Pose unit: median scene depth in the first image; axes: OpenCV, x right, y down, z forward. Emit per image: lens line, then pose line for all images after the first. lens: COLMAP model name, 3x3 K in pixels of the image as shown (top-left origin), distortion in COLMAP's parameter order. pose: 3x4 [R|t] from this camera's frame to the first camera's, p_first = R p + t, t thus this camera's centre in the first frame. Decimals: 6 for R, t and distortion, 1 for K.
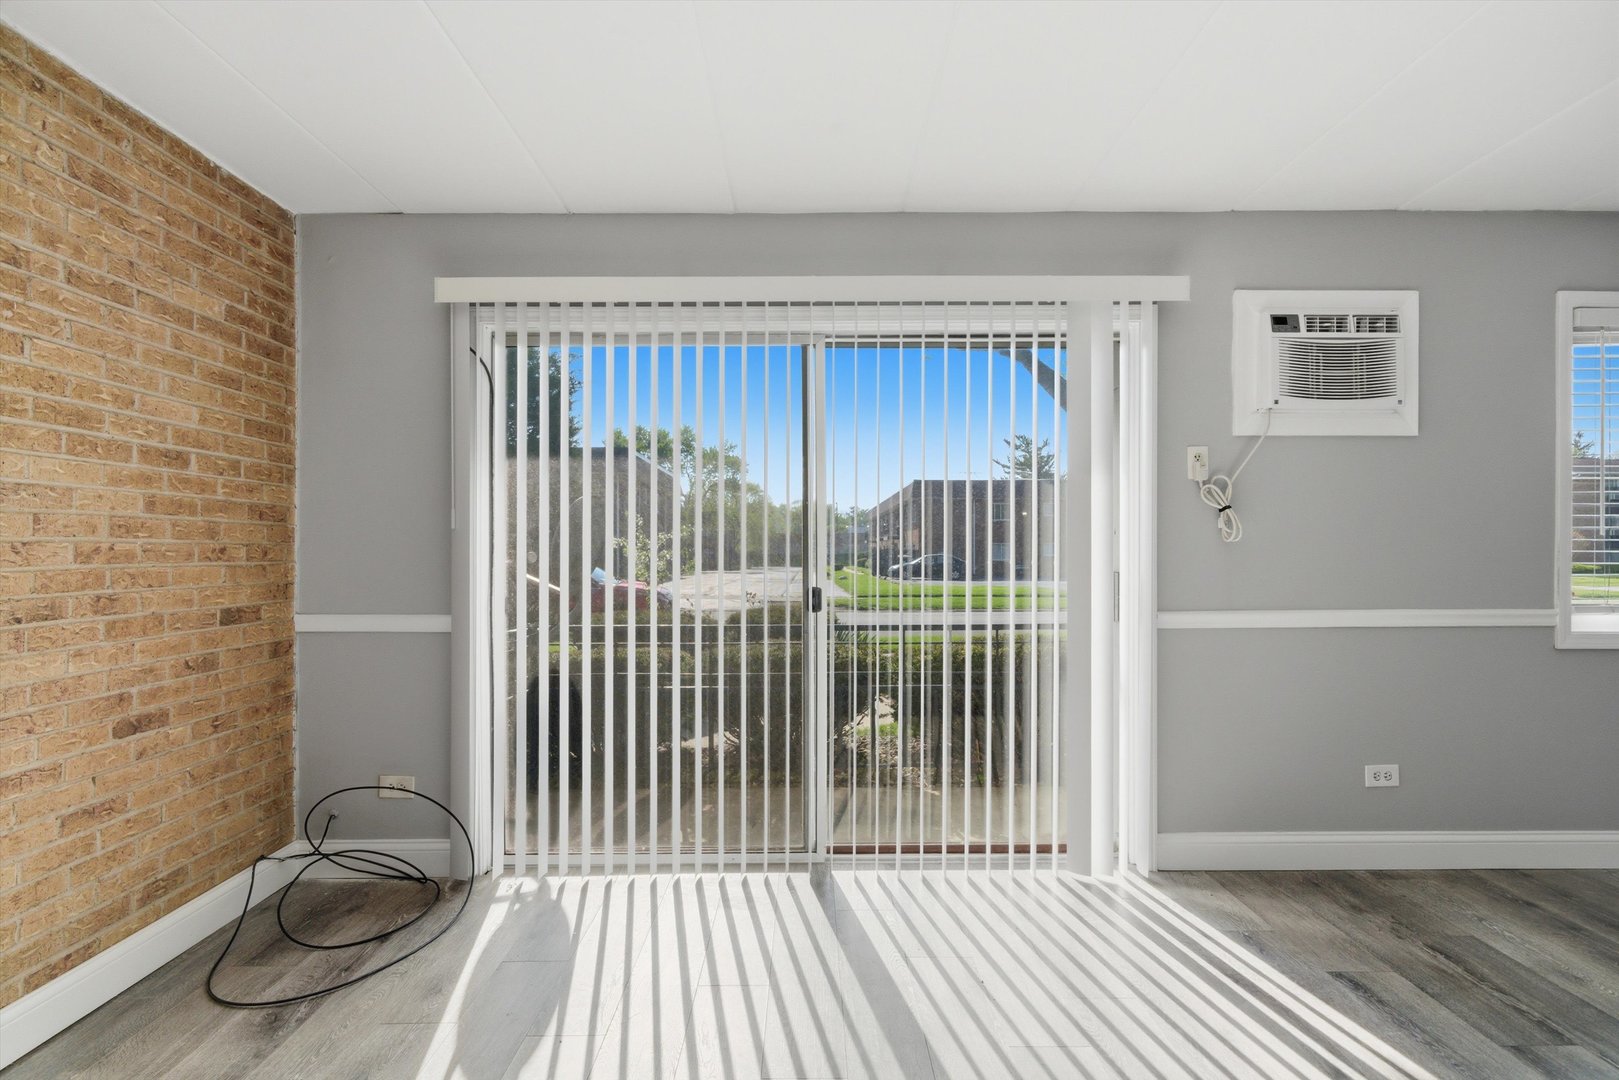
lens RADIAL K [[757.9, 0, 817.9], [0, 757.9, 549.9], [0, 0, 1]] dist [0.010086, -0.006561]
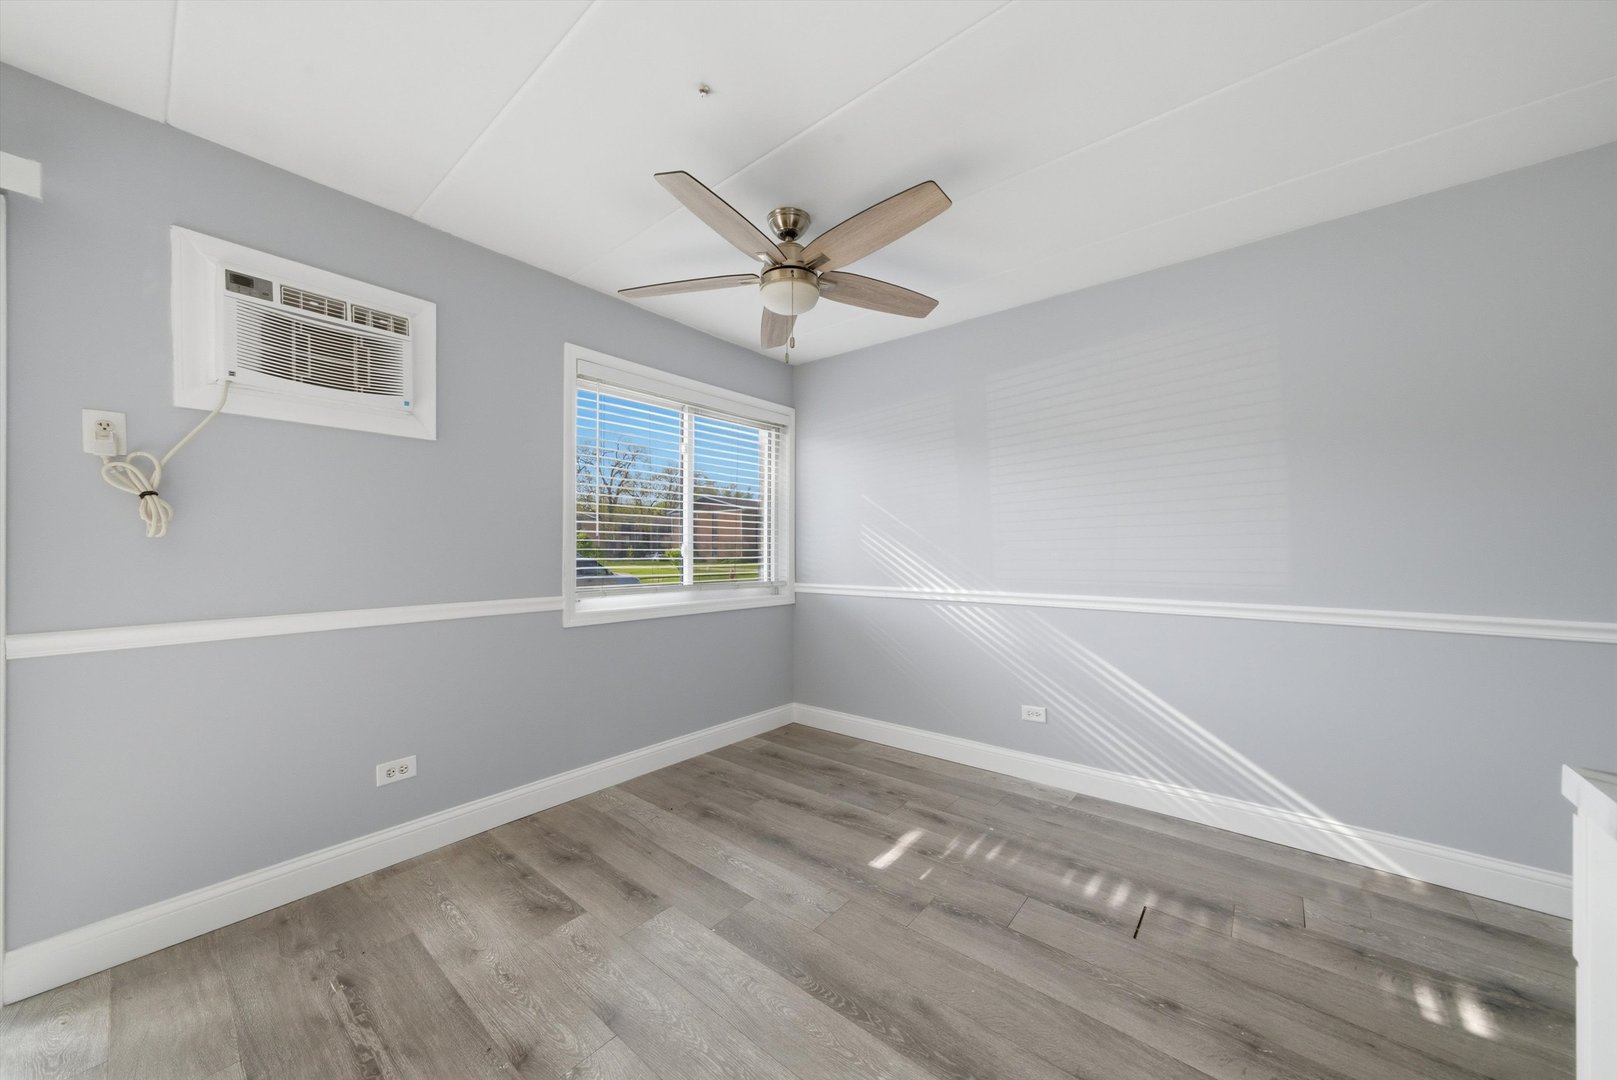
lens RADIAL K [[559.7, 0, 788.6], [0, 559.7, 547.3], [0, 0, 1]] dist [0.001380, 0.000159]
pose [[0.654152, 0.004283, 0.756351, 0.545546], [-0.002778, 0.999991, -0.003260, -0.000399], [-0.756358, 0.000032, 0.654158, 0.122135]]
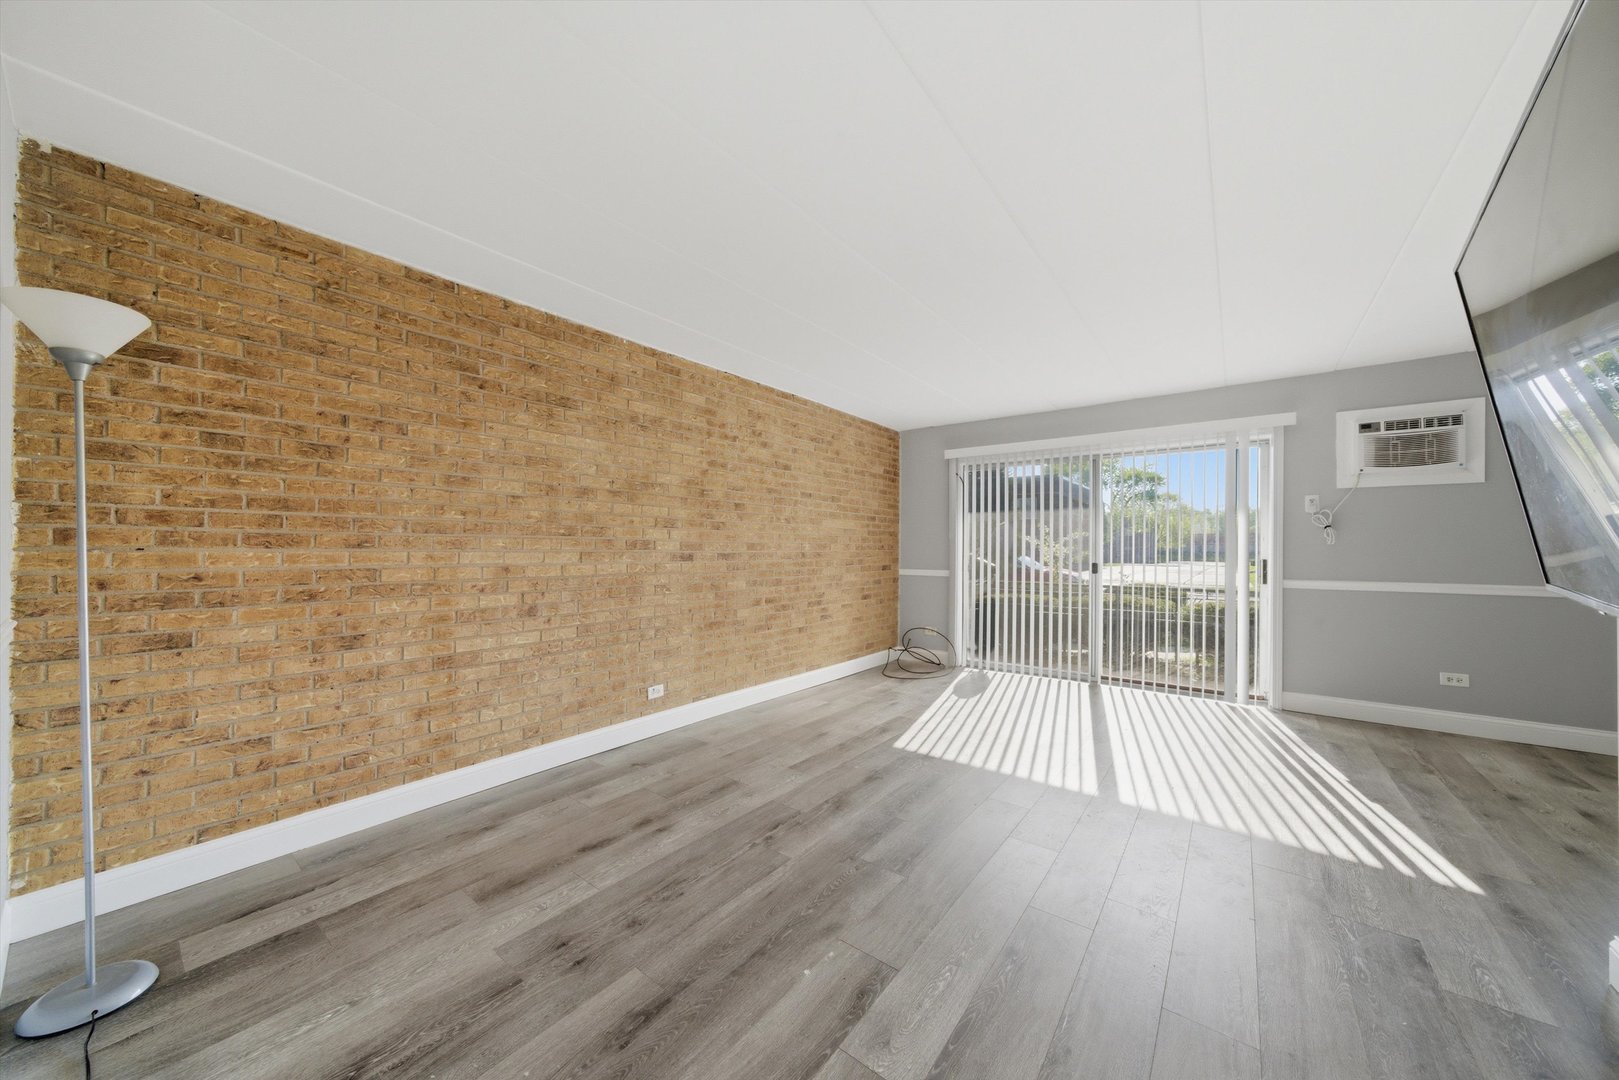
lens RADIAL K [[567.2, 0, 799.9], [0, 567.2, 543.8], [0, 0, 1]] dist [-0.013877, 0.000088]
pose [[0.767700, 0.003717, -0.640799, 0.430751], [-0.006356, 0.999978, -0.001815, -0.003610], [0.640778, 0.005467, 0.767706, -0.957745]]
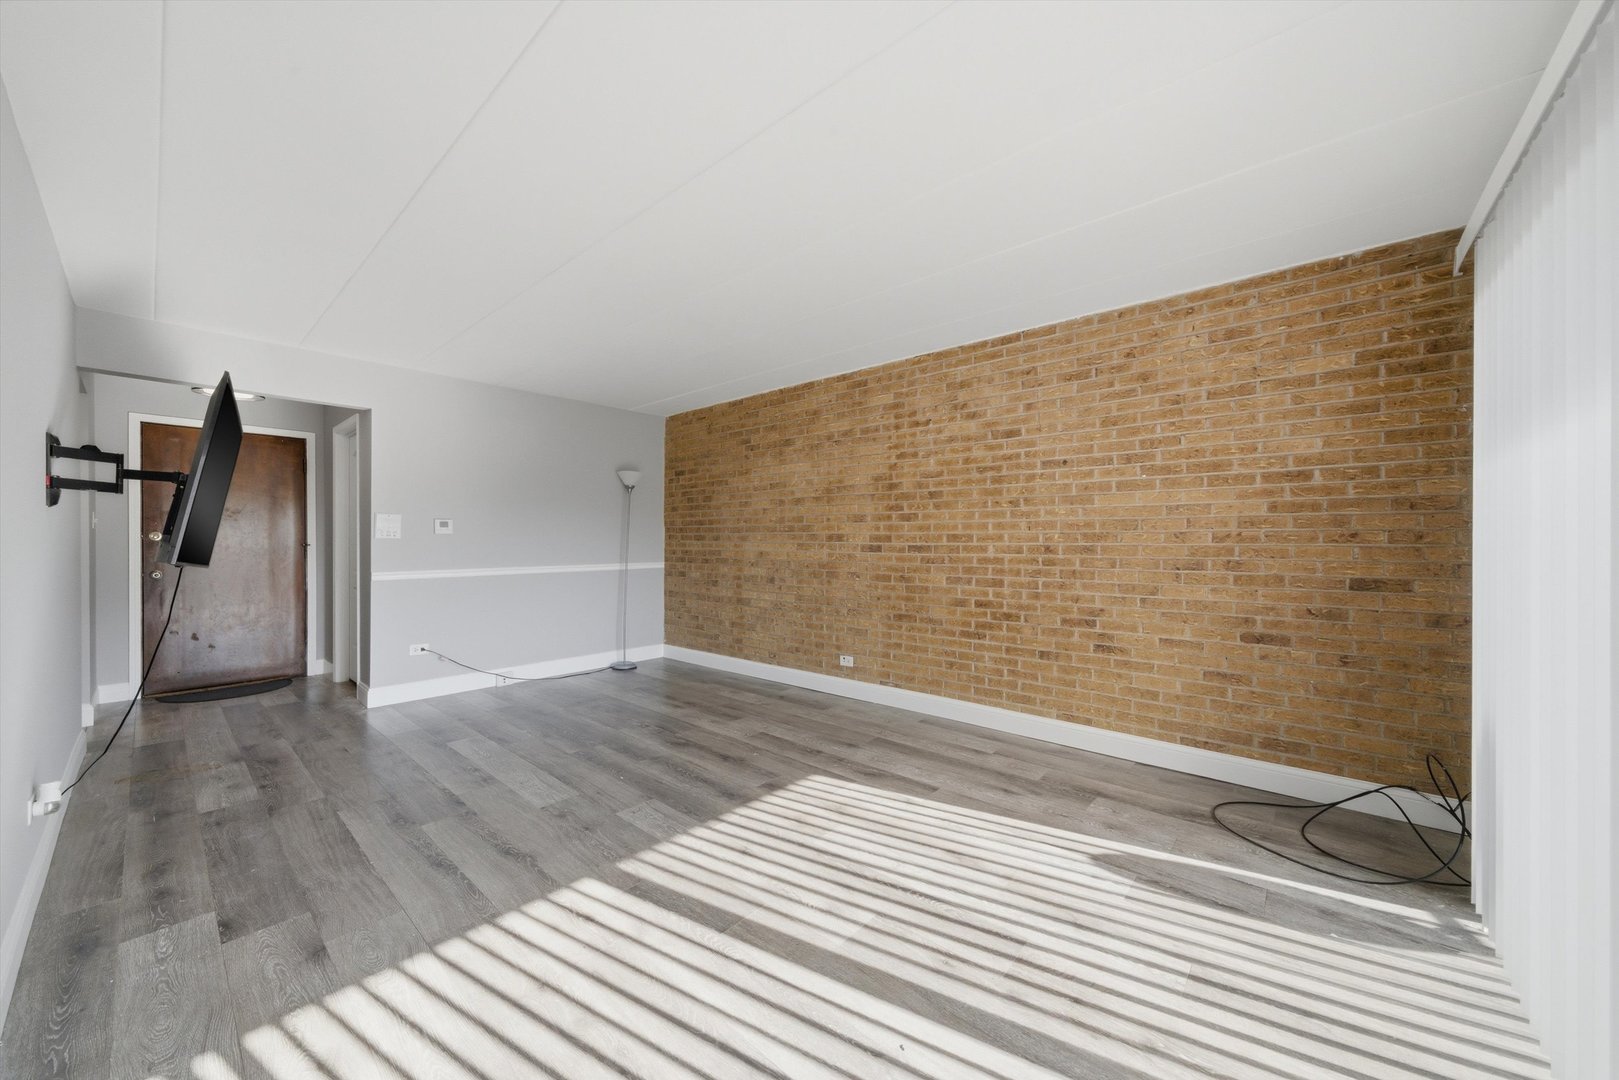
lens RADIAL K [[567.2, 0, 799.9], [0, 567.2, 543.8], [0, 0, 1]] dist [-0.013877, 0.000088]
pose [[-0.673301, 0.005026, -0.739352, 0.585706], [0.002355, 0.999986, 0.004654, 0.008634], [0.739365, 0.001393, -0.673303, 0.885097]]
